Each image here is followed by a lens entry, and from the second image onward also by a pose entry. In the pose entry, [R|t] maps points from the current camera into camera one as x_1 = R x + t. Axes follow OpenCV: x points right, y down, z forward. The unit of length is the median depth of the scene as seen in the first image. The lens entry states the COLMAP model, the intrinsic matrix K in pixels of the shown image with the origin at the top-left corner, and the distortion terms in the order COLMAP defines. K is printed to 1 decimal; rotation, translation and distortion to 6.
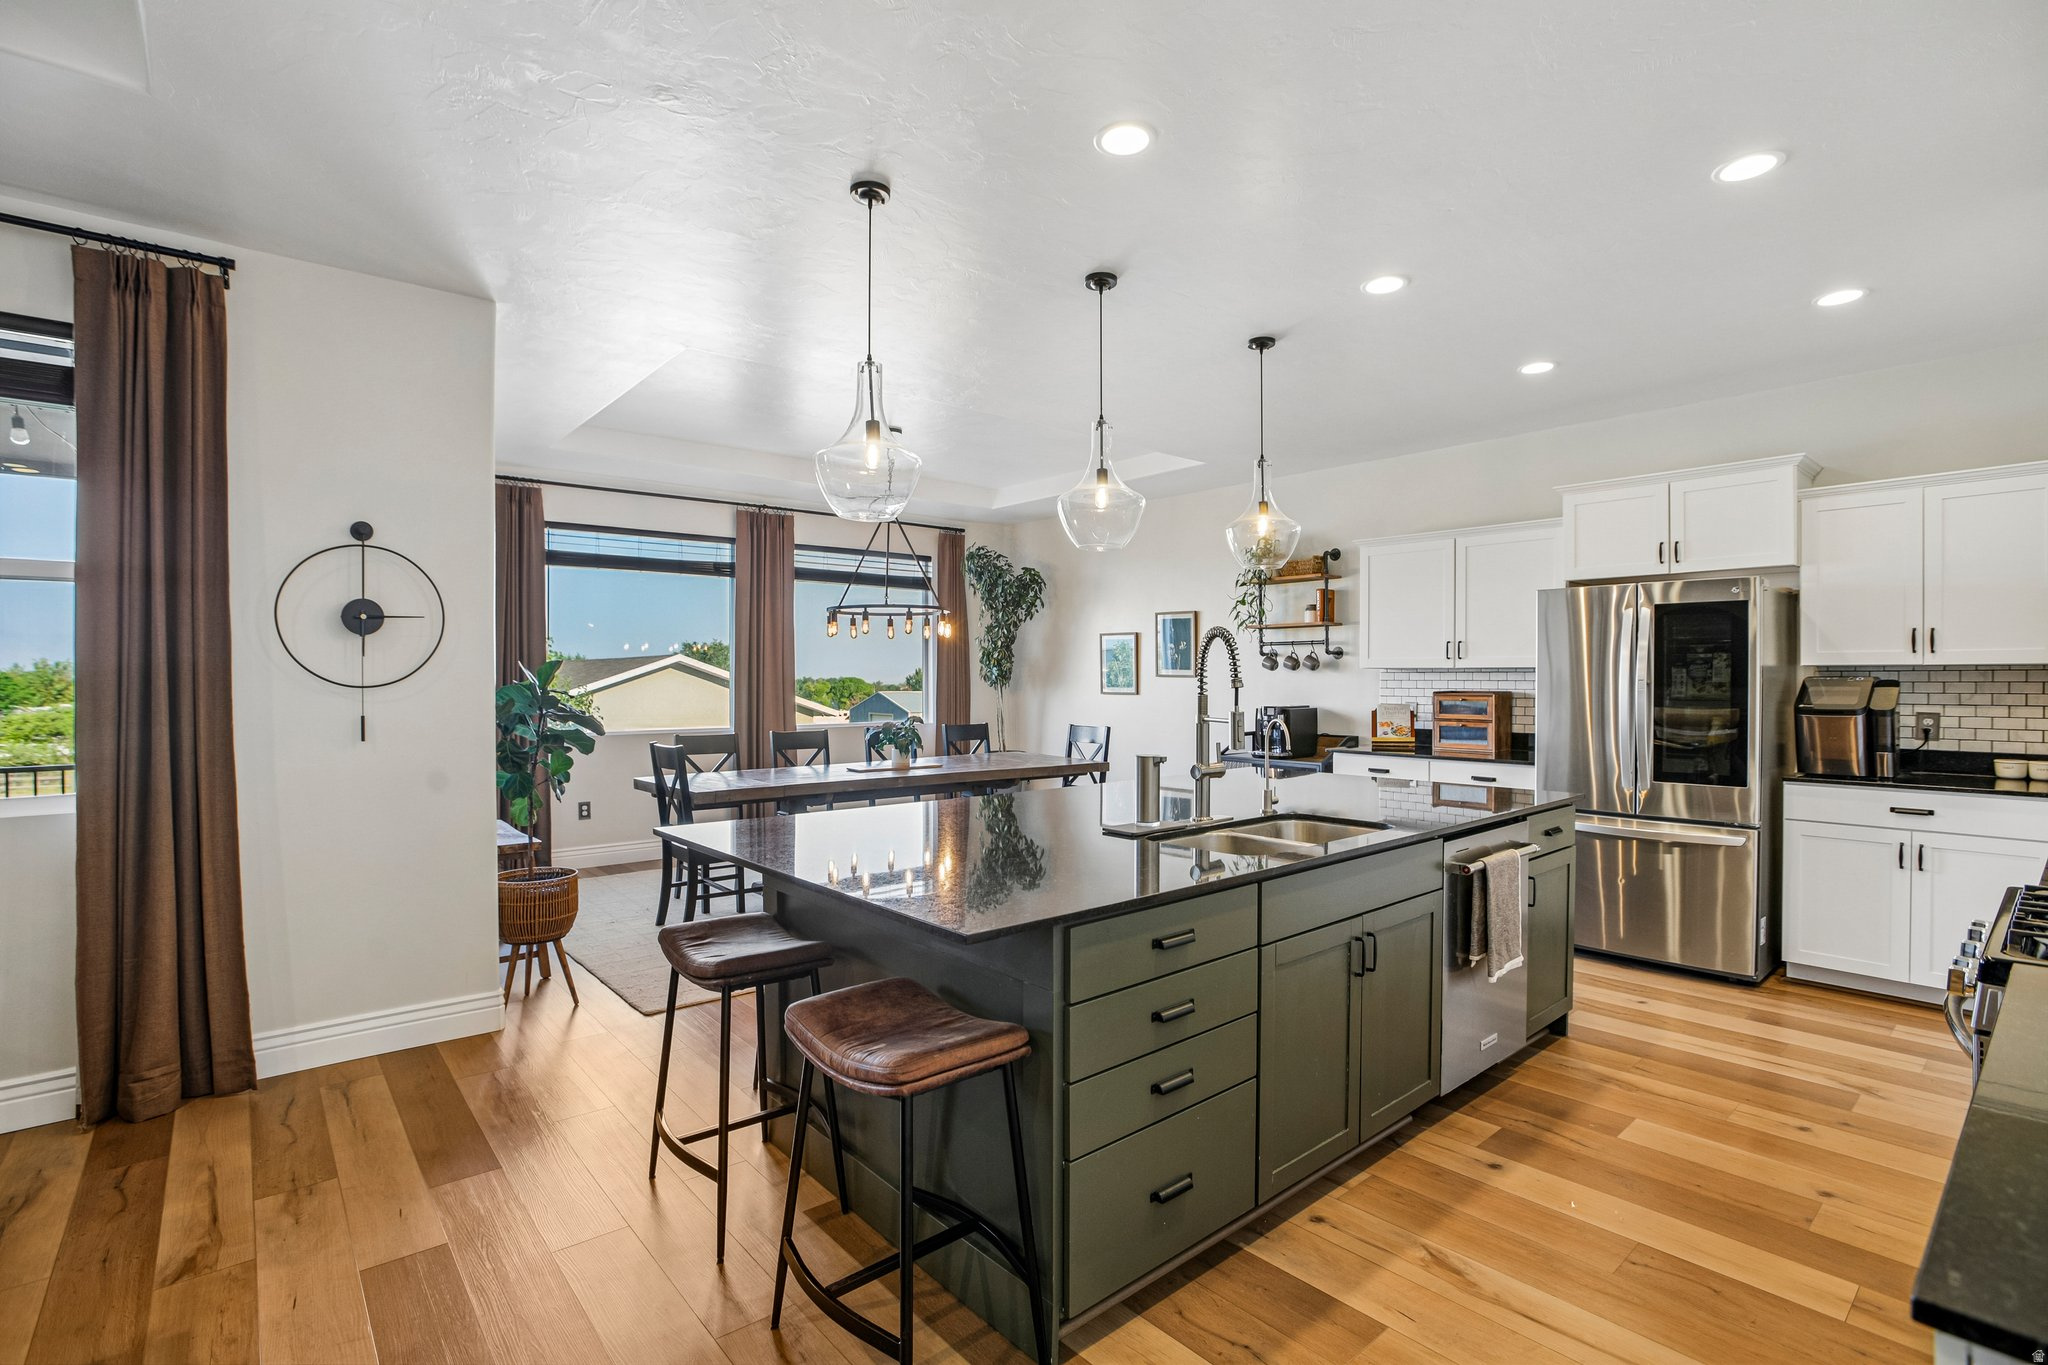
lens RADIAL K [[955.3, 0, 1017.0], [0, 955.3, 685.2], [0, 0, 1]] dist [-0.016180, 0.001159]
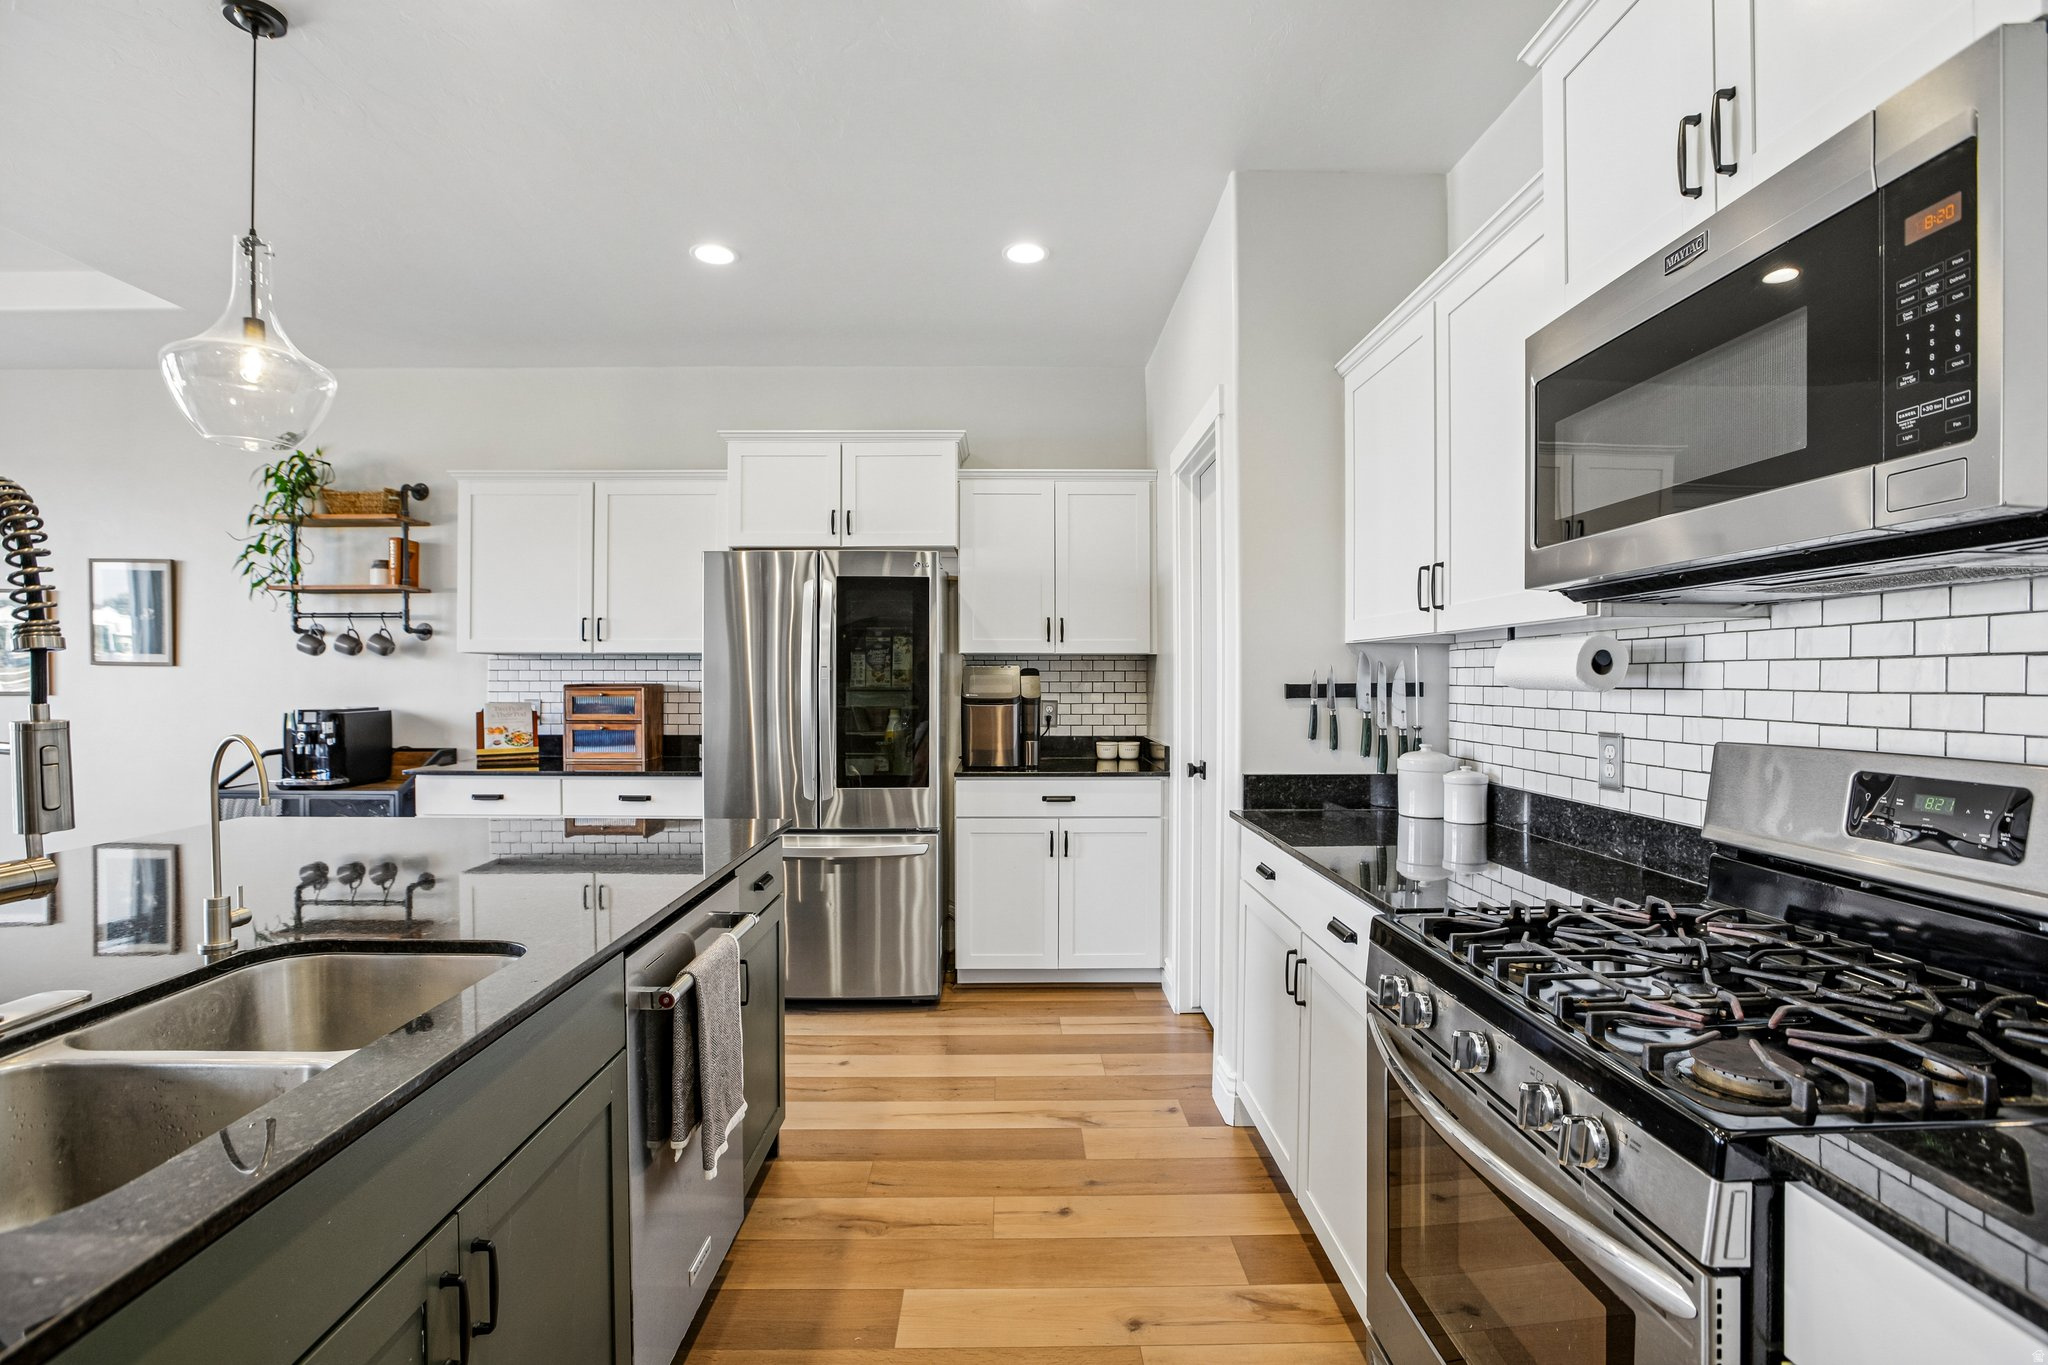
lens RADIAL K [[955.3, 0, 1017.0], [0, 955.3, 685.2], [0, 0, 1]] dist [-0.016180, 0.001159]
pose [[0.641608, -0.004690, 0.767018, 0.091997], [0.004056, 0.999988, 0.002722, 0.006600], [-0.767022, 0.001365, 0.641620, 0.247967]]
